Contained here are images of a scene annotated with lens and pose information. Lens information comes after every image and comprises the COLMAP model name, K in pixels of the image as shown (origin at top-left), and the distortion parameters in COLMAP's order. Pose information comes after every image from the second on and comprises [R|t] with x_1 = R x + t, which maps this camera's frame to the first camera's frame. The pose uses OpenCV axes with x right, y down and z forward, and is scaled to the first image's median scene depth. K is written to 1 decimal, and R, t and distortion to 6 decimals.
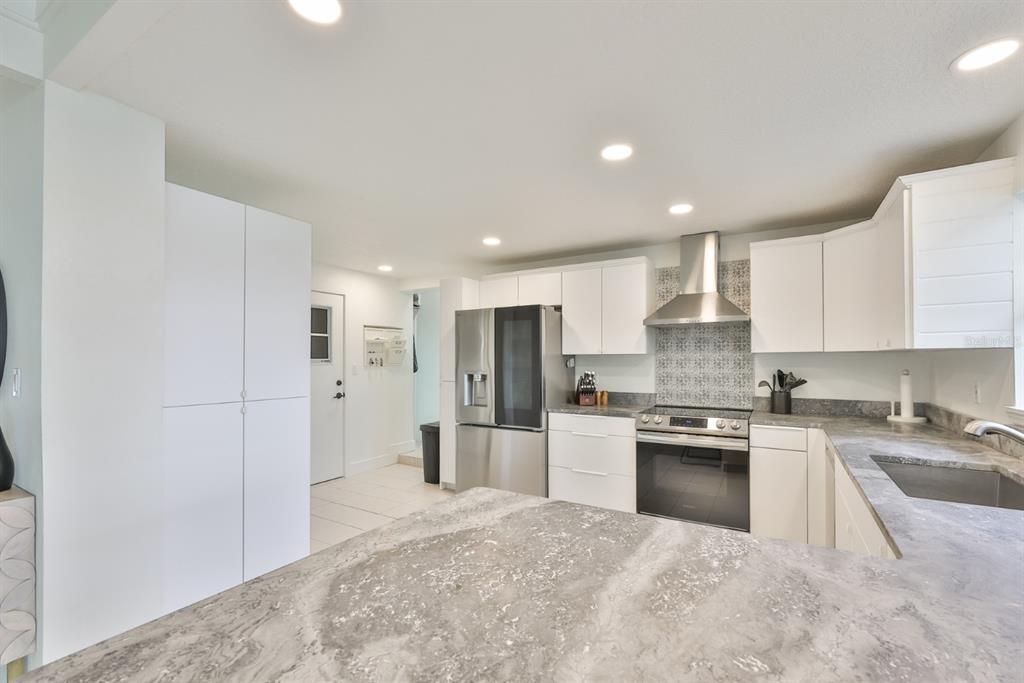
lens RADIAL K [[444.0, 0, 511.4], [0, 444.0, 350.4], [0, 0, 1]] dist [-0.003611, 0.001019]
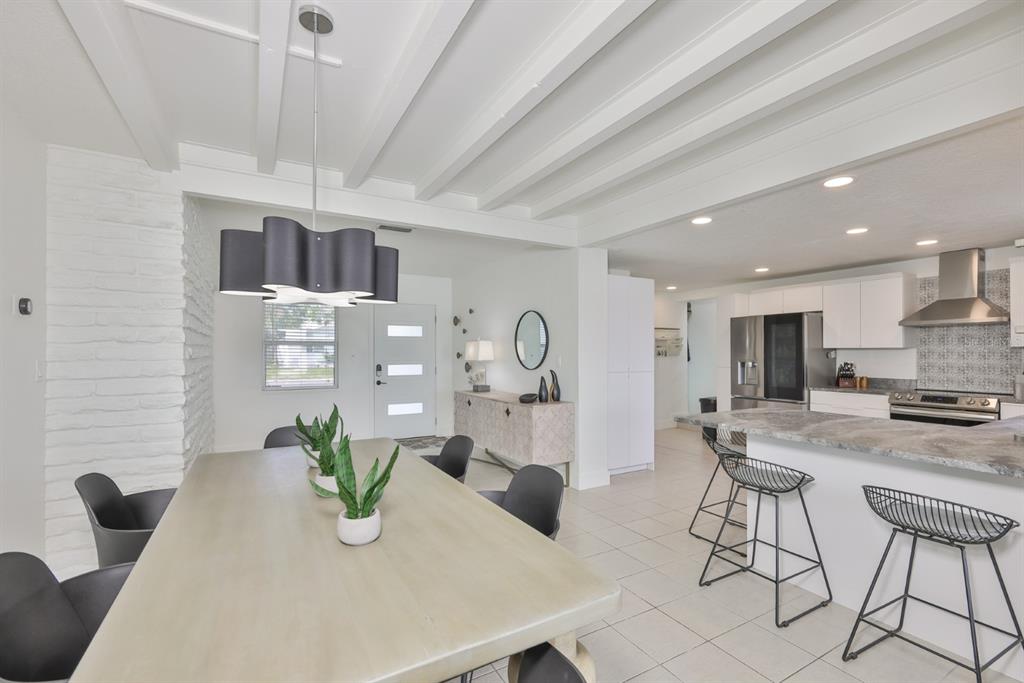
lens RADIAL K [[444.0, 0, 494.1], [0, 444.0, 348.6], [0, 0, 1]] dist [-0.003611, 0.001019]
pose [[0.860105, -0.002343, -0.510112, -0.055721], [0.010380, 0.999863, 0.012908, -0.016740], [0.510012, -0.016397, 0.860011, -0.655671]]
